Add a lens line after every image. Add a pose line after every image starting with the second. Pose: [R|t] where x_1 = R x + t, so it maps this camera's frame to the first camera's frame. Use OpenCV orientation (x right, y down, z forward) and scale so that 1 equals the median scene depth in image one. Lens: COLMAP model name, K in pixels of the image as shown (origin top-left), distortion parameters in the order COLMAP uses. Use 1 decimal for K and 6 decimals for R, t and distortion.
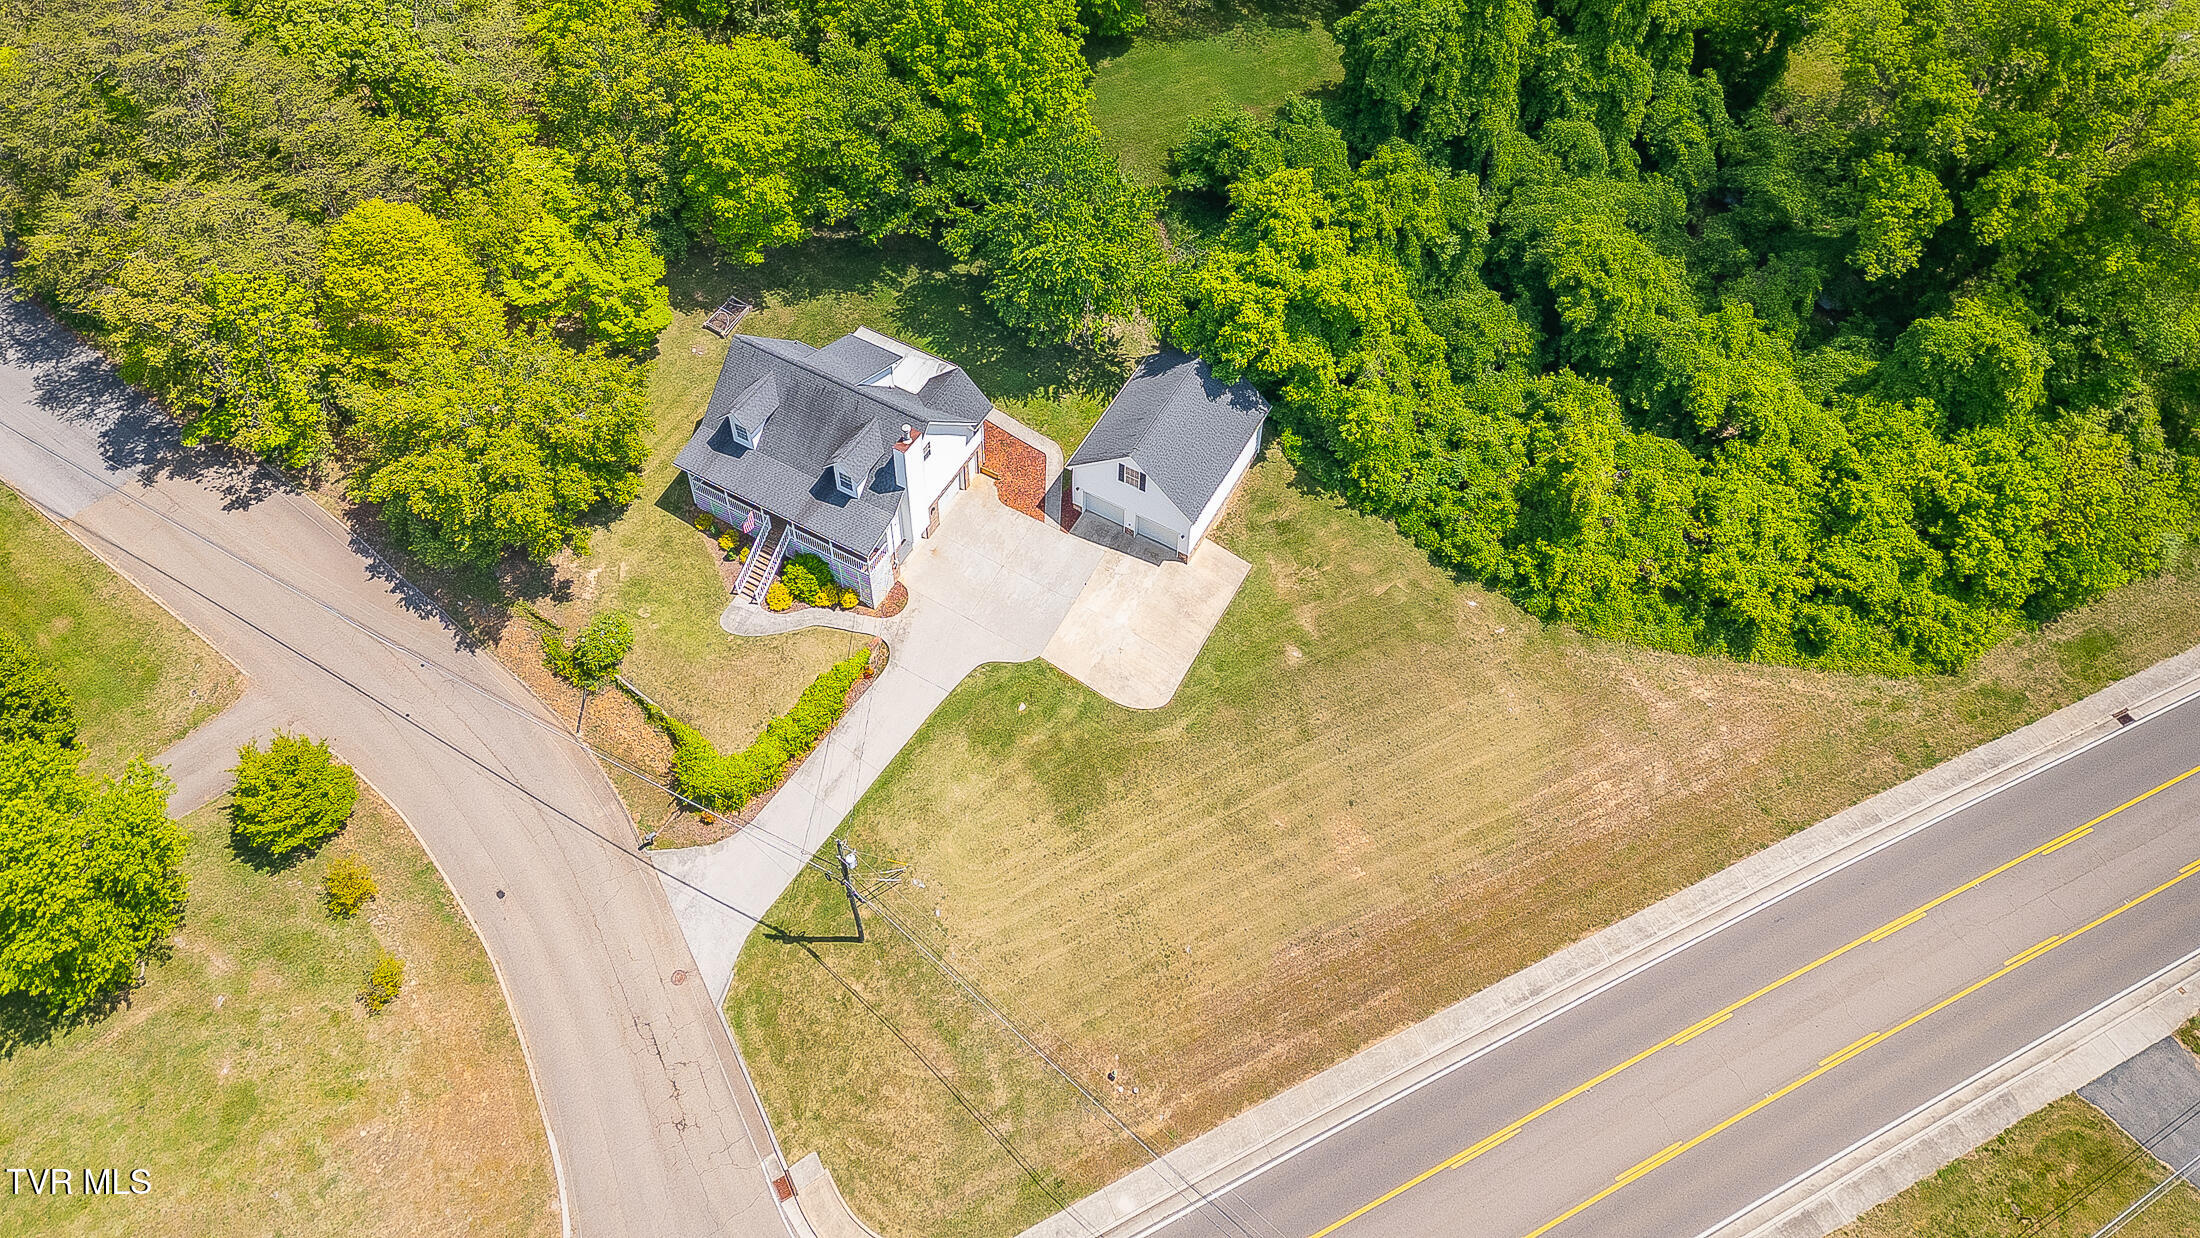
lens RADIAL K [[1584.6, 0, 1072.9], [0, 1584.6, 295.1], [0, 0, 1]] dist [0.045878, -0.018257]
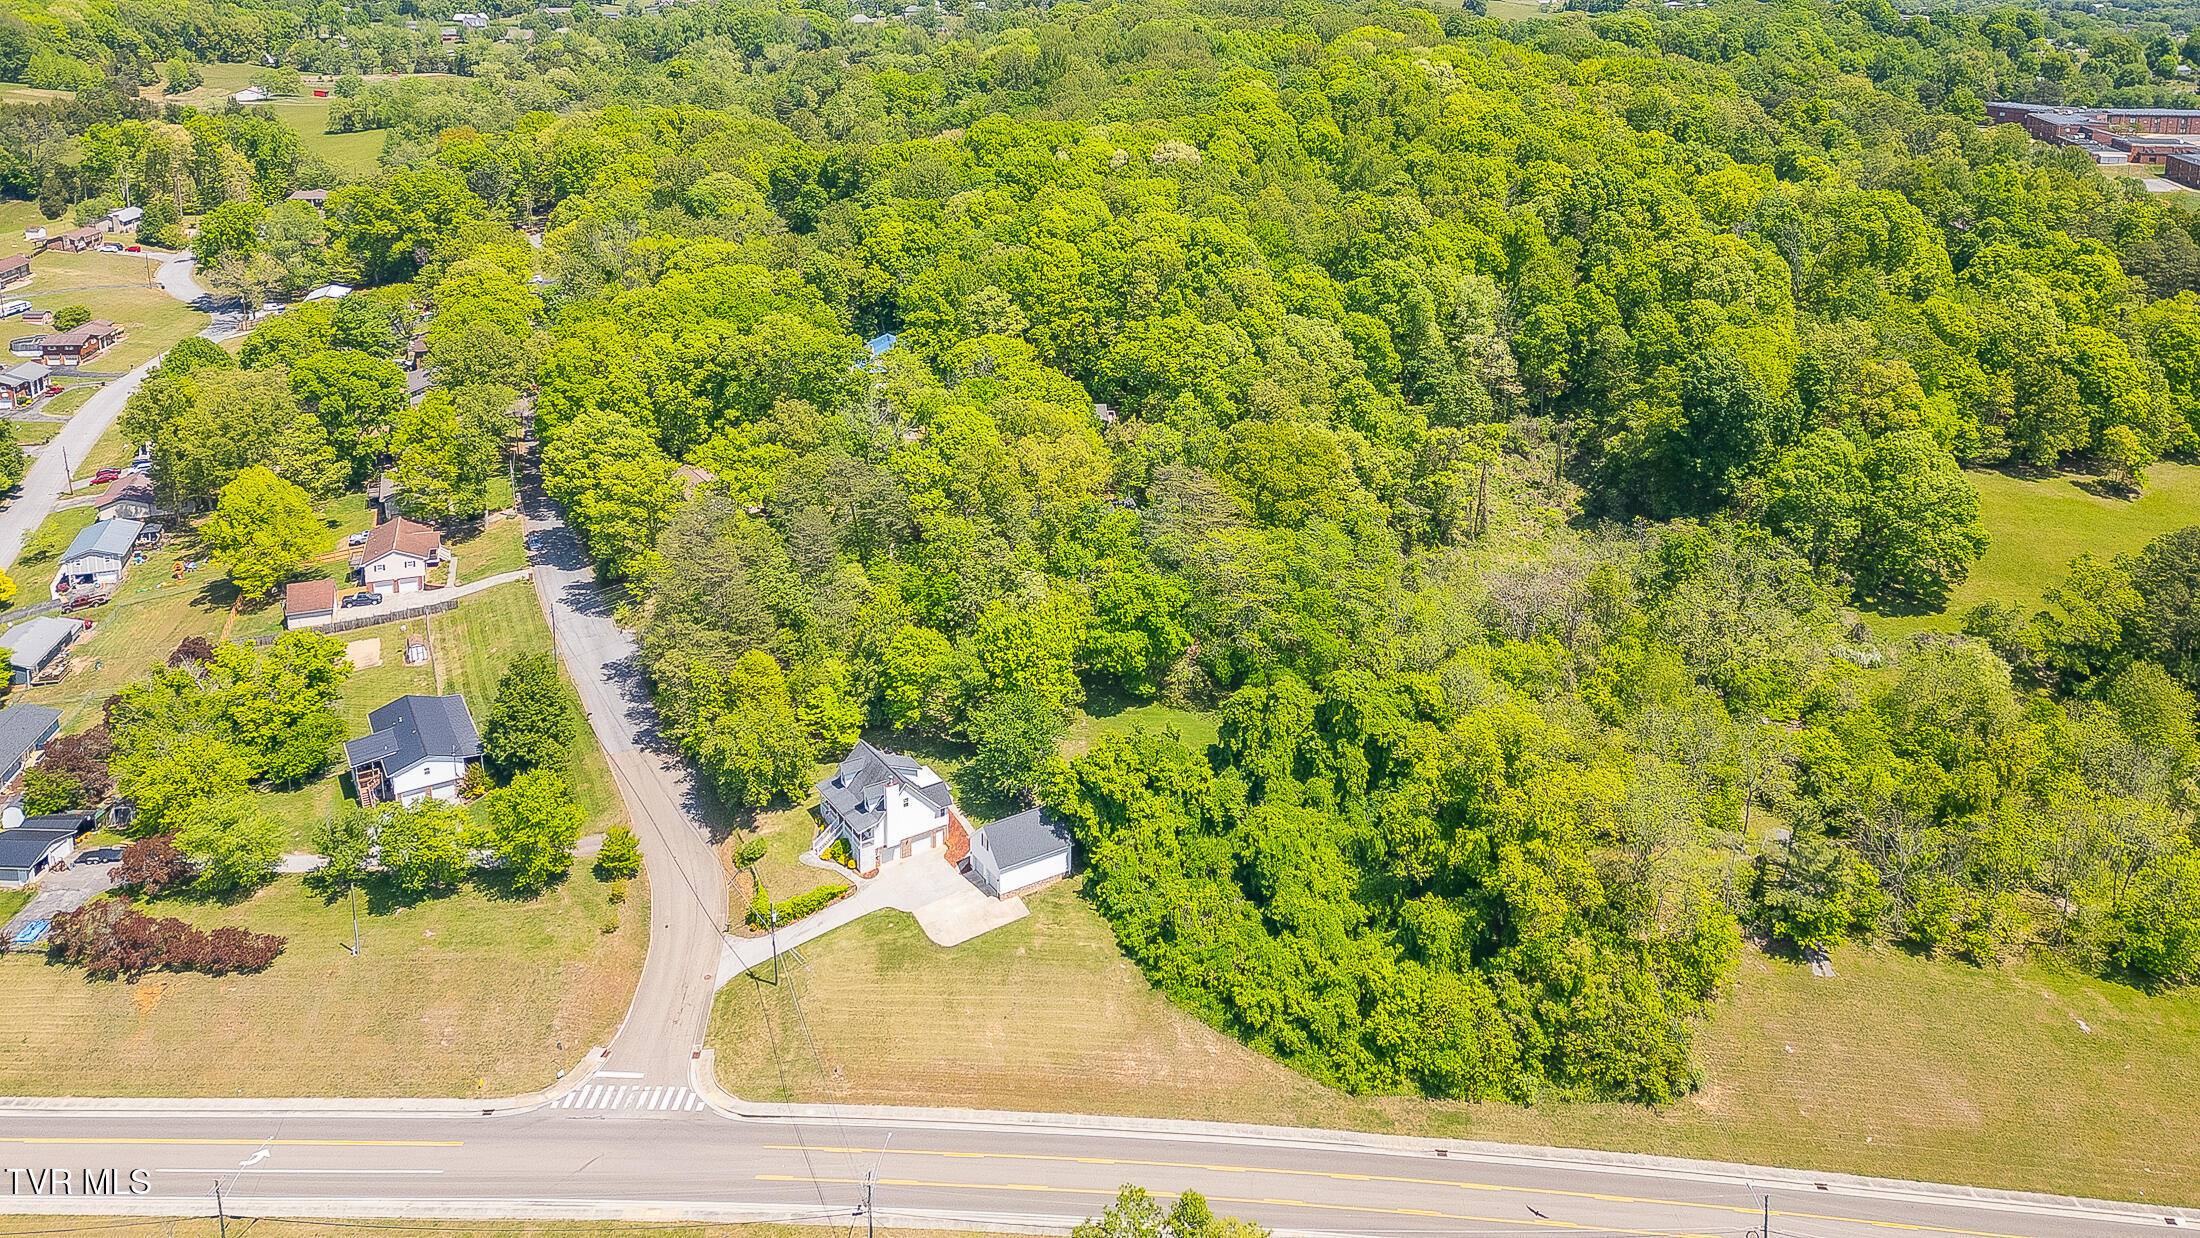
lens RADIAL K [[1557.3, 0, 1082.8], [0, 1557.3, 331.8], [0, 0, 1]] dist [0.079370, -0.001401]
pose [[0.878276, 0.102340, -0.467075, 1.086978], [-0.323856, 0.845973, -0.423611, 0.390109], [0.351780, 0.523312, 0.776141, -0.970607]]
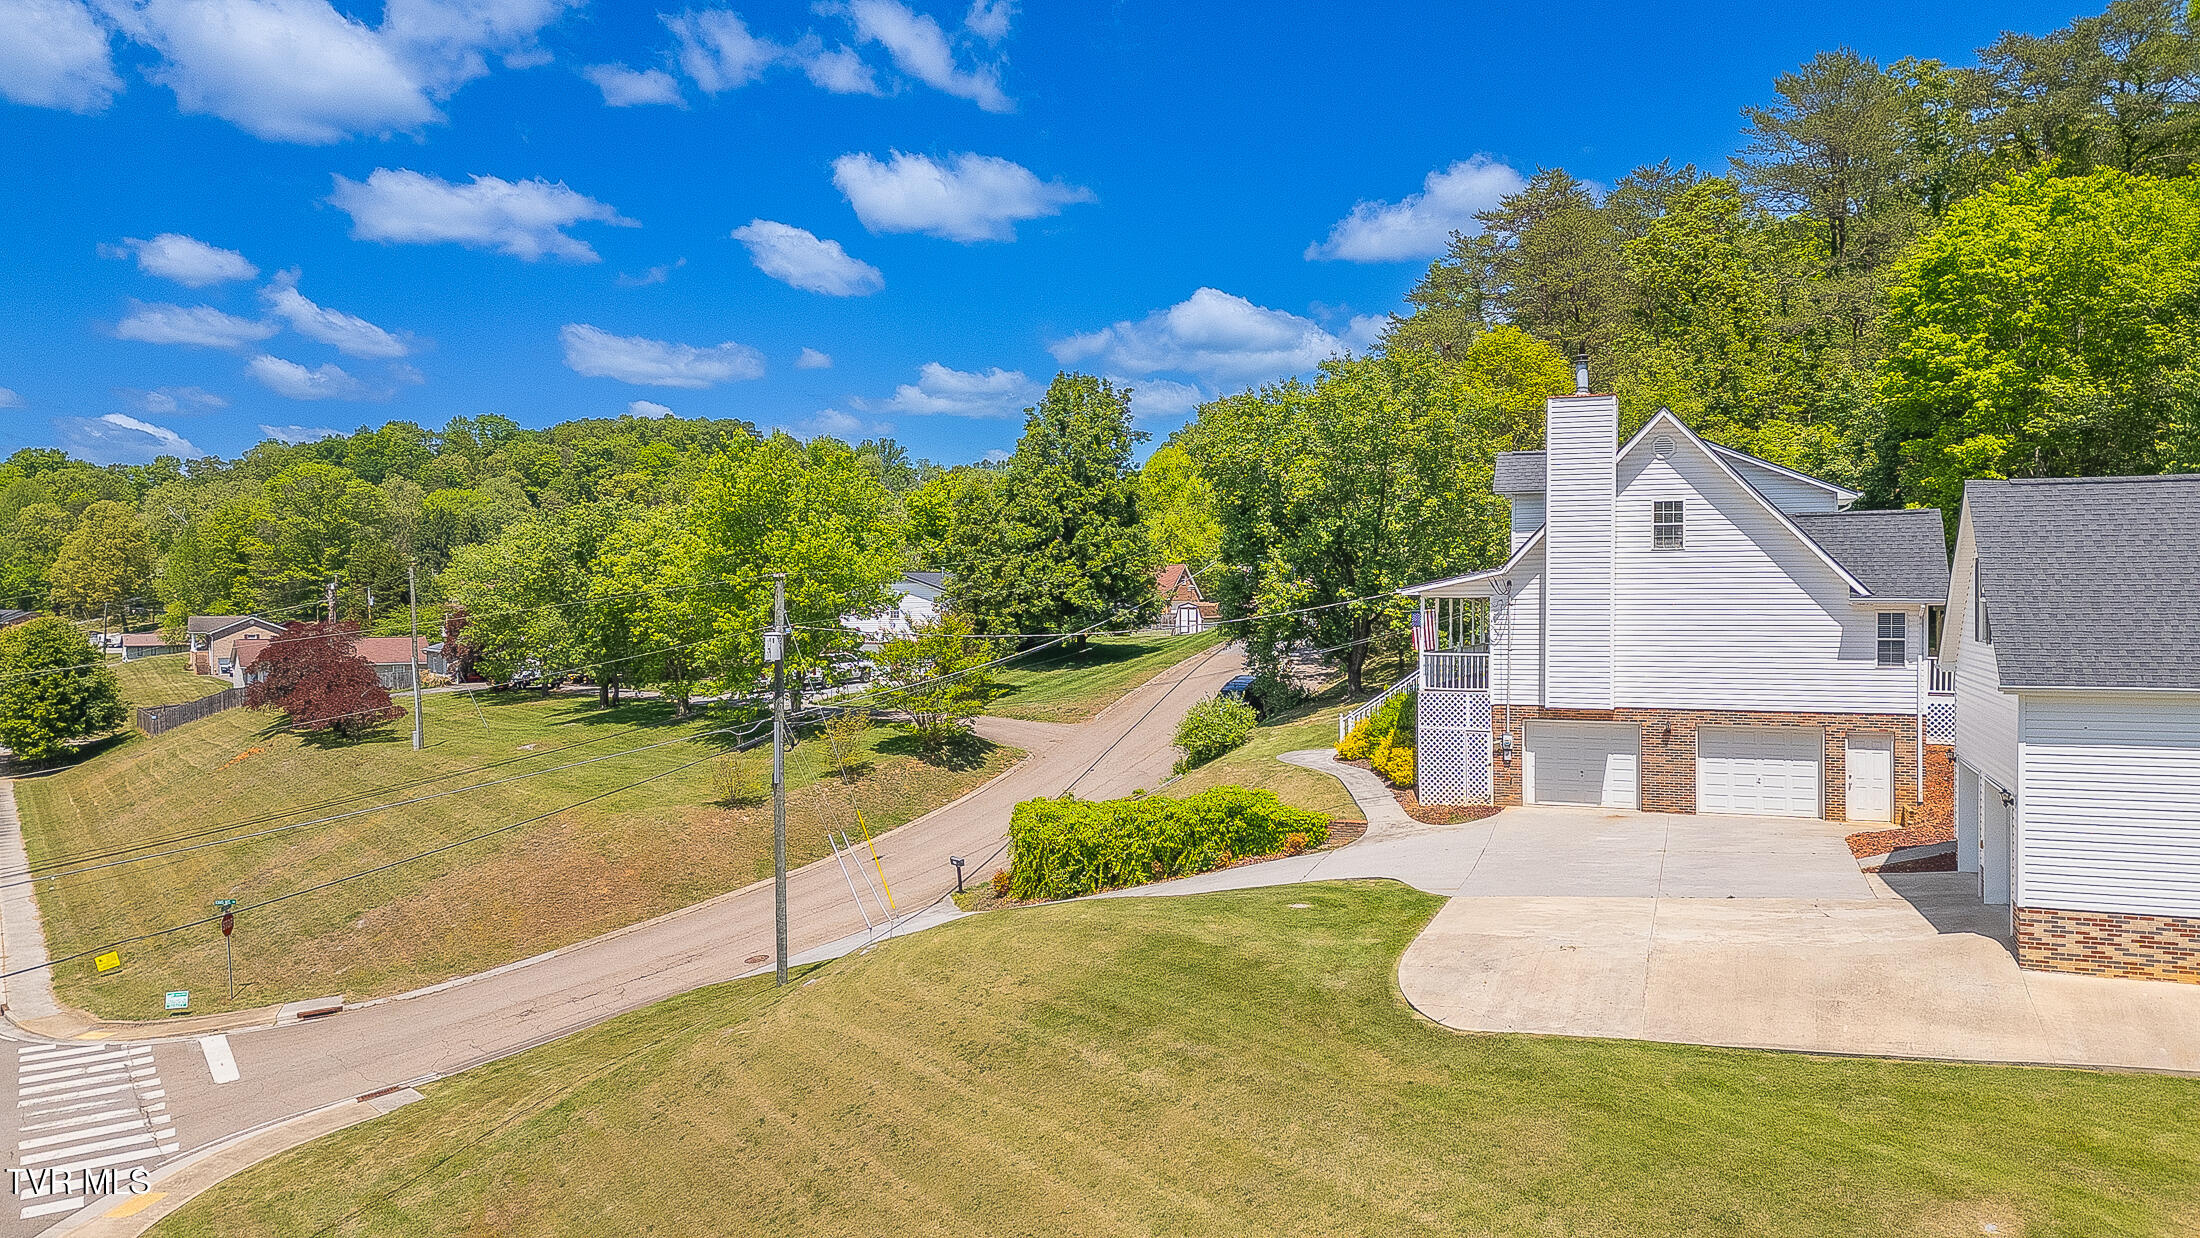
lens RADIAL K [[1552.6, 0, 1100.0], [0, 1552.6, 619.0], [0, 0, 1]] dist [0.098600, -0.092757]
pose [[0.136829, 0.013871, -0.990498, 0.330405], [-0.674256, 0.733834, -0.082866, 0.263506], [0.725712, 0.679187, 0.109763, 0.849046]]
